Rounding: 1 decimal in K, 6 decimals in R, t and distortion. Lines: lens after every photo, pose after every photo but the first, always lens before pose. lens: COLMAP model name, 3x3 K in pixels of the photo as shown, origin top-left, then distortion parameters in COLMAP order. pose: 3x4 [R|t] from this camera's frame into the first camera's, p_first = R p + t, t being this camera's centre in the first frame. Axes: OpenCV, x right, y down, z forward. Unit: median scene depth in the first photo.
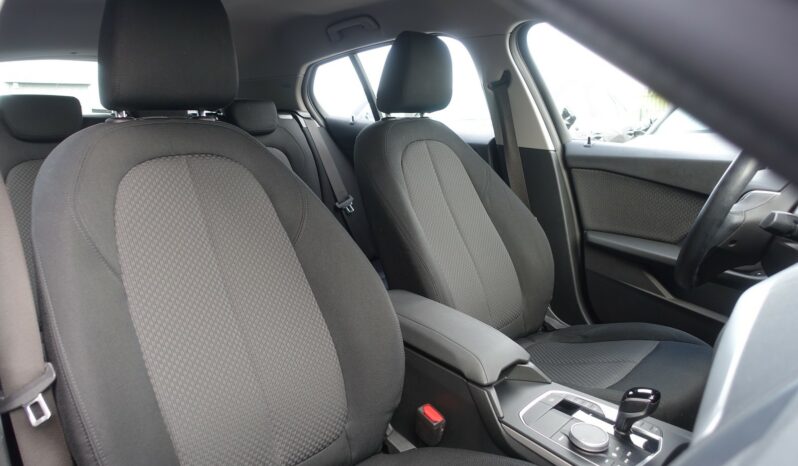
lens RADIAL K [[548.0, 0, 398.1], [0, 548.0, 236.4], [0, 0, 1]] dist [-0.011597, -0.004421]
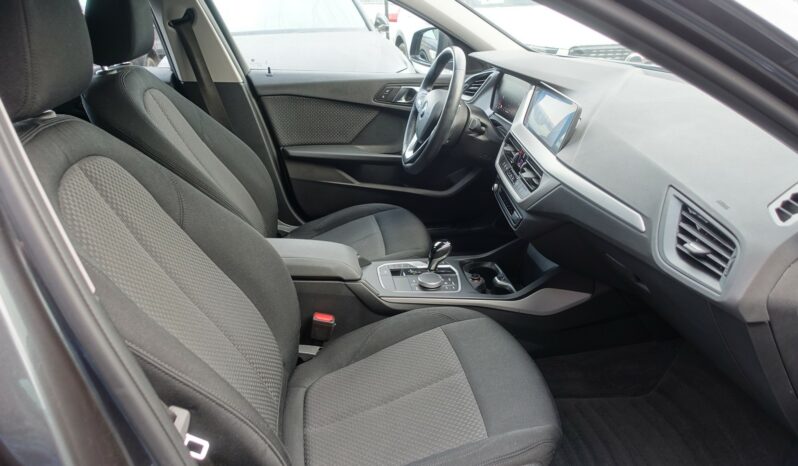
lens RADIAL K [[548.0, 0, 404.4], [0, 548.0, 232.2], [0, 0, 1]] dist [-0.011597, -0.004421]
pose [[0.611289, -0.318266, 0.724591, -0.426094], [0.176569, 0.947342, 0.267146, -0.108579], [-0.771459, -0.035363, 0.635295, 0.027458]]
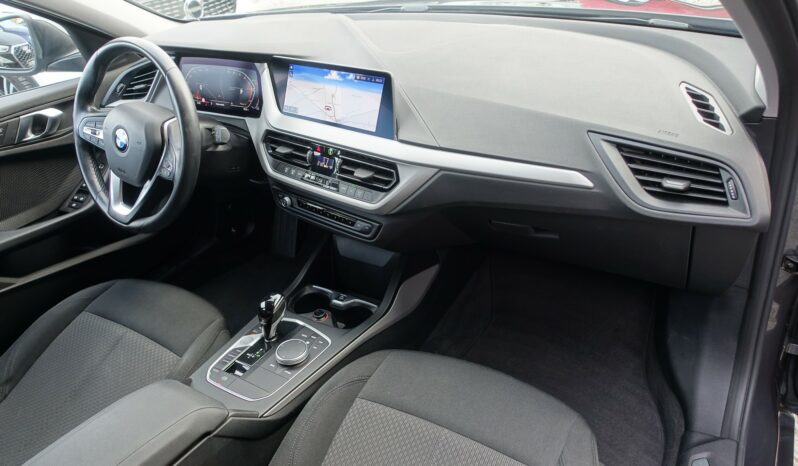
lens RADIAL K [[548.0, 0, 400.9], [0, 548.0, 234.4], [0, 0, 1]] dist [-0.011597, -0.004421]
pose [[-0.203559, -0.506323, 0.837974, -0.299734], [0.305794, 0.780197, 0.545695, -0.213527], [-0.930083, 0.367329, -0.003986, 0.359752]]
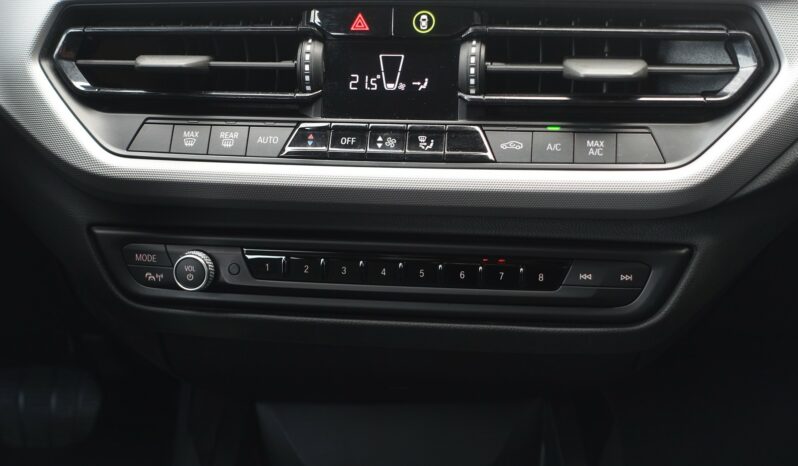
lens RADIAL K [[1008.1, 0, 401.2], [0, 1008.1, 233.5], [0, 0, 1]] dist [-0.031546, 0.000000]
pose [[-0.680990, -0.245305, 0.689984, 0.068804], [0.180218, 0.857105, 0.482589, -0.063425], [-0.709770, 0.452986, -0.539472, 0.592353]]
